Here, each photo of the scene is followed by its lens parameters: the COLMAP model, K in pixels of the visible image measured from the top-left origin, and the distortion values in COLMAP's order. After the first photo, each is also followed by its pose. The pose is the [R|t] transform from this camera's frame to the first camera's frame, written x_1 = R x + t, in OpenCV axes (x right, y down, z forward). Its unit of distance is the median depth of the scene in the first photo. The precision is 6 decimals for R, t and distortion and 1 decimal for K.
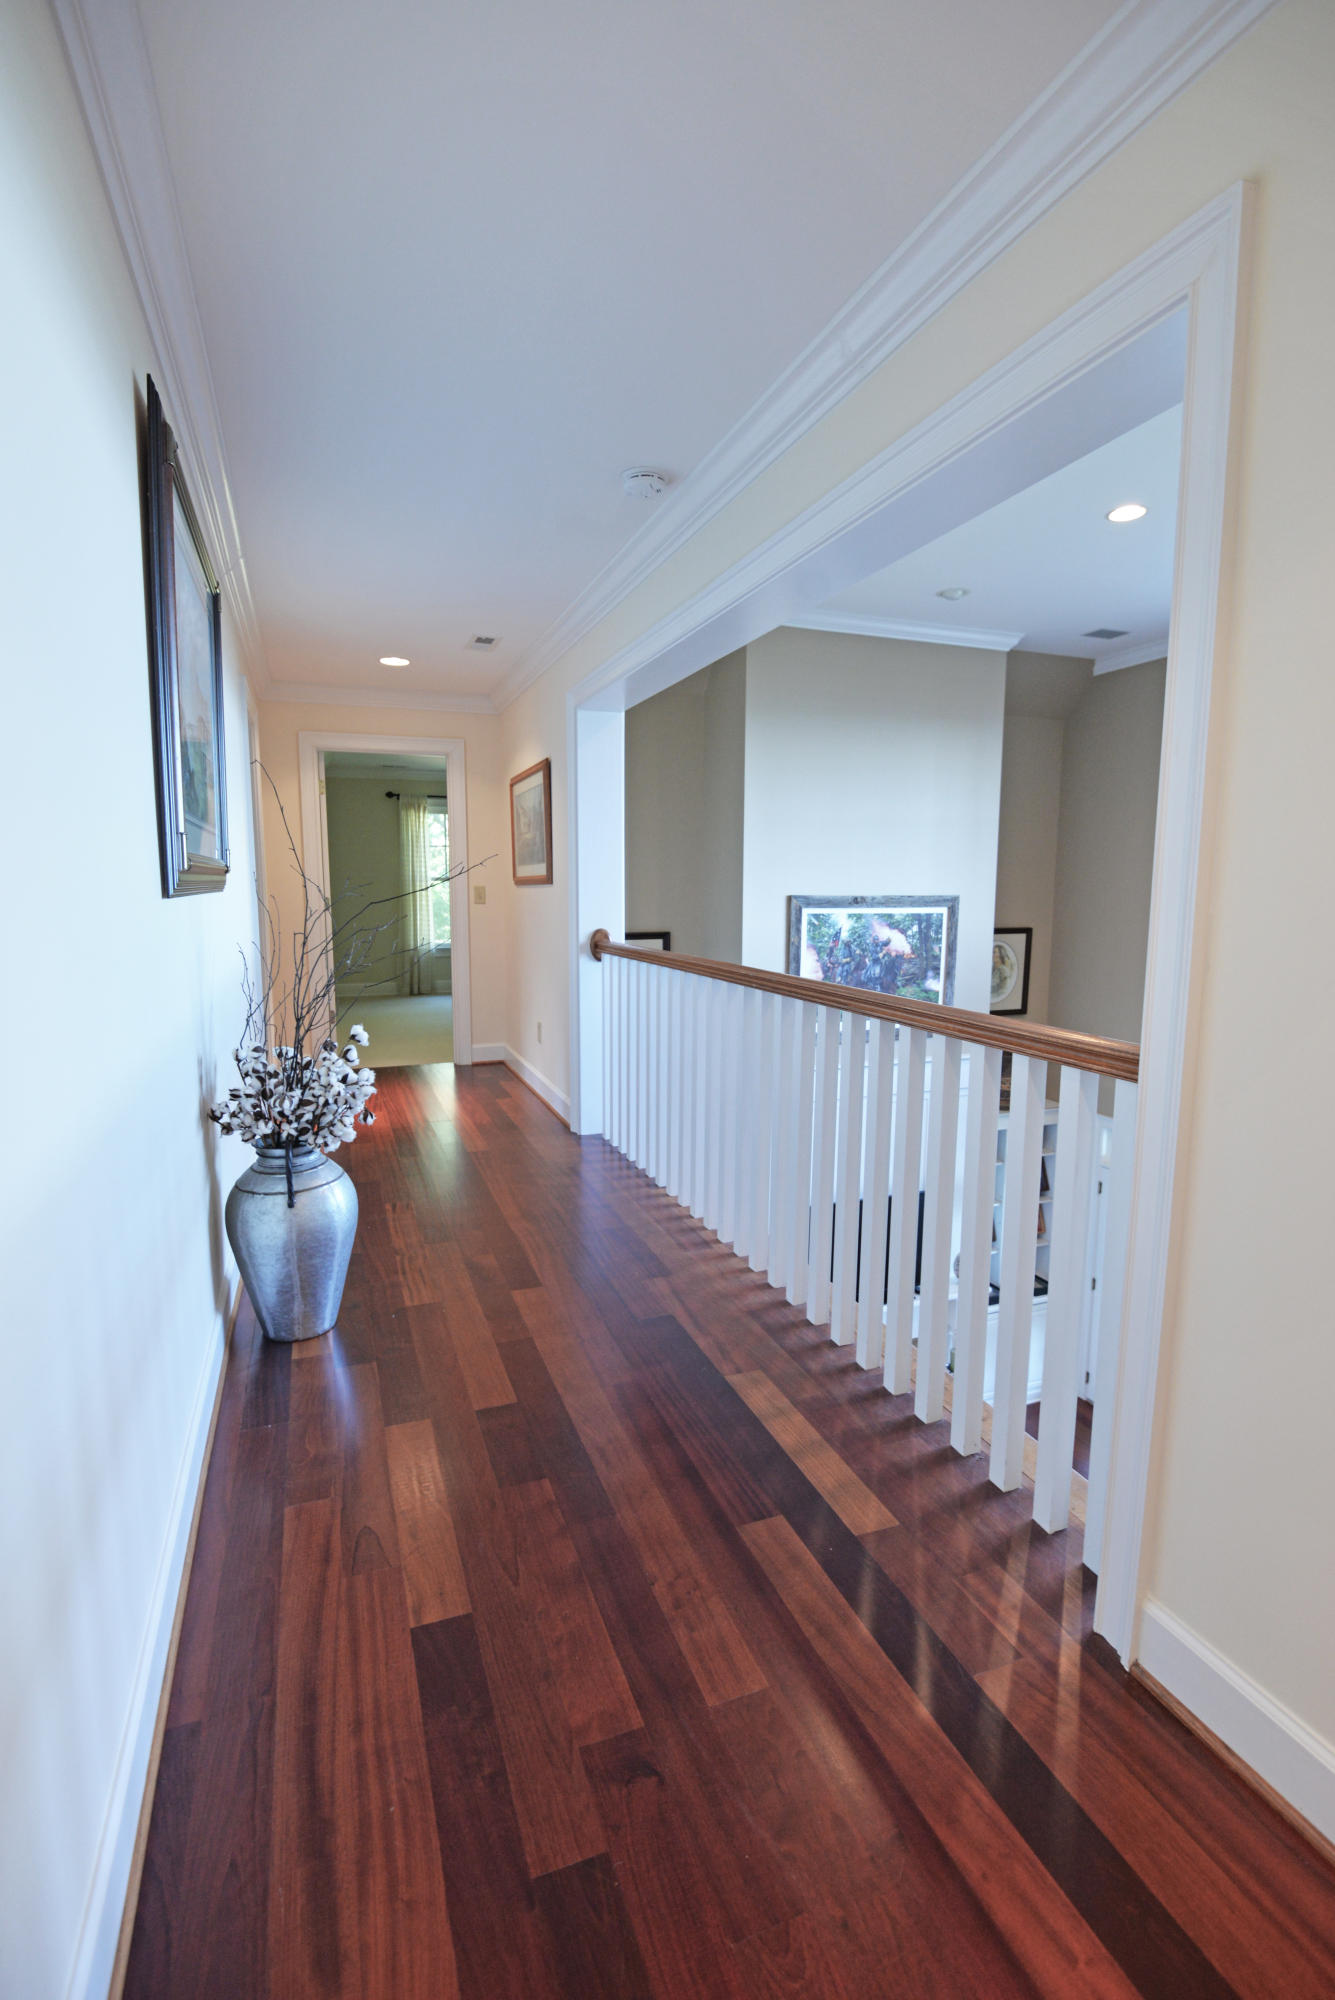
lens RADIAL K [[917.4, 0, 673.7], [0, 917.4, 997.0], [0, 0, 1]] dist [-0.006111, -0.006860]
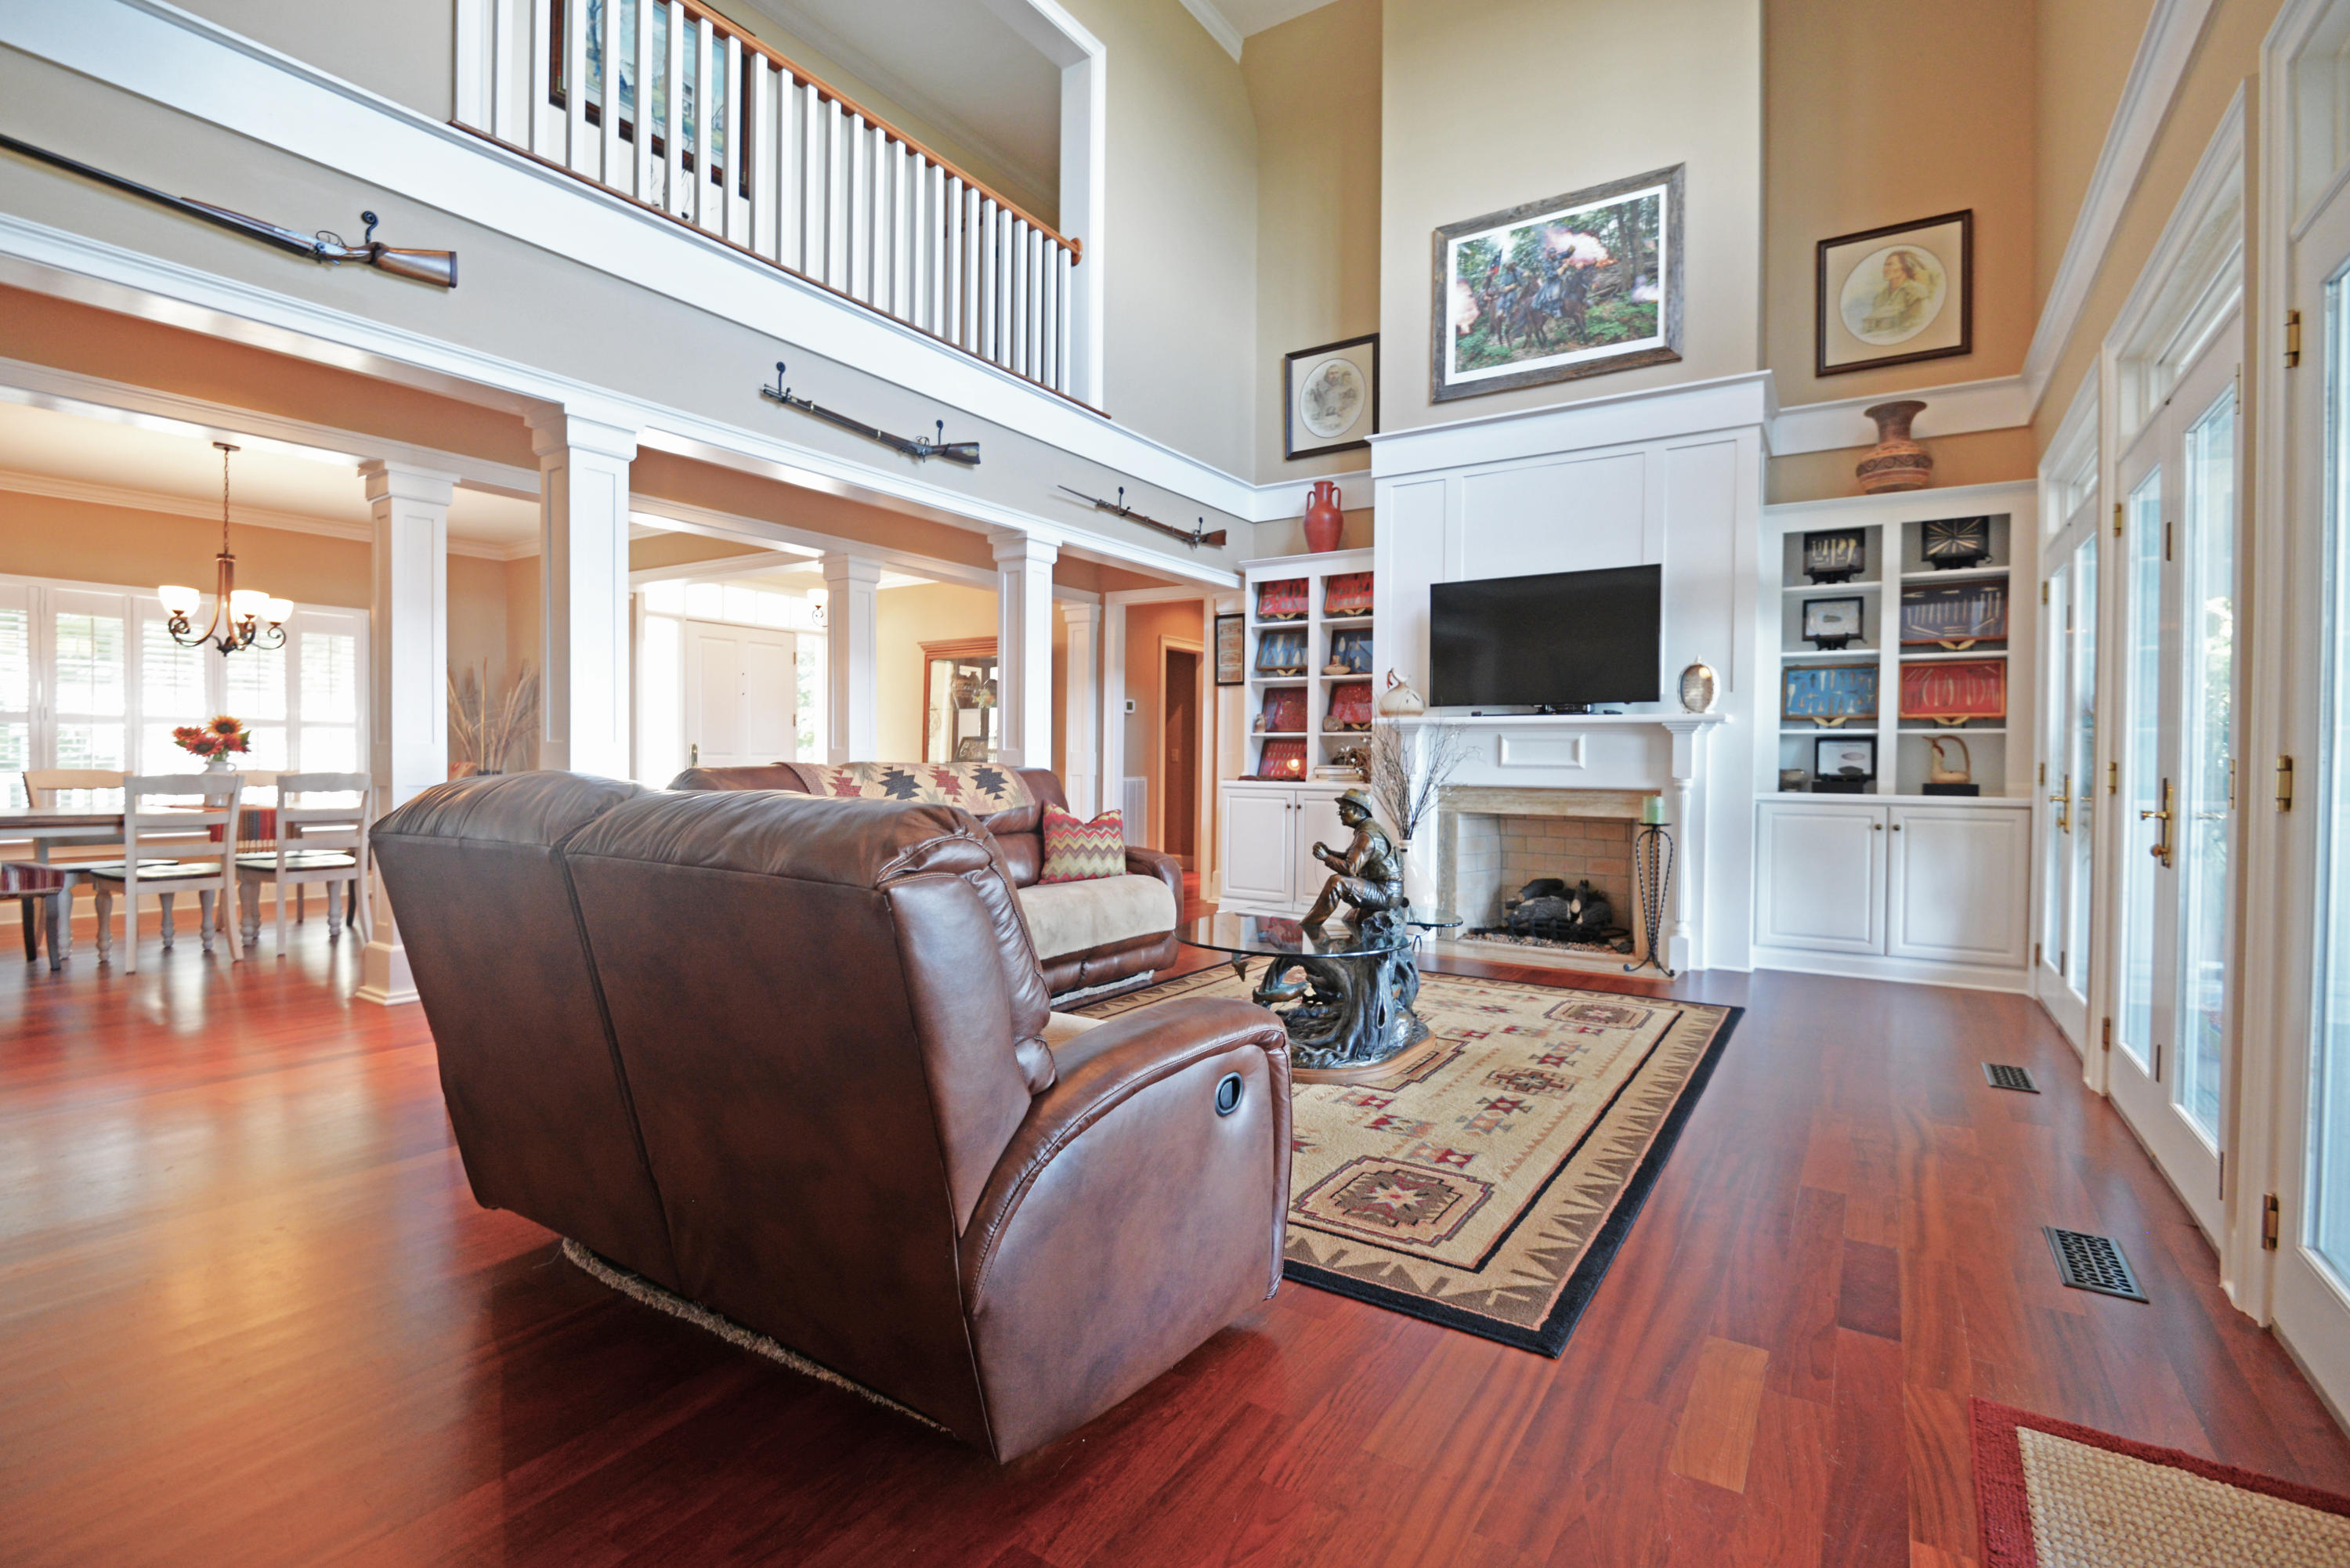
lens RADIAL K [[1077.8, 0, 1172.4], [0, 1077.8, 779.4], [0, 0, 1]] dist [-0.006111, -0.006860]
pose [[0.586577, 0.017377, -0.809707, 0.782503], [-0.108753, 0.992405, -0.057486, 0.476188], [0.802559, 0.121778, 0.584012, 0.241572]]
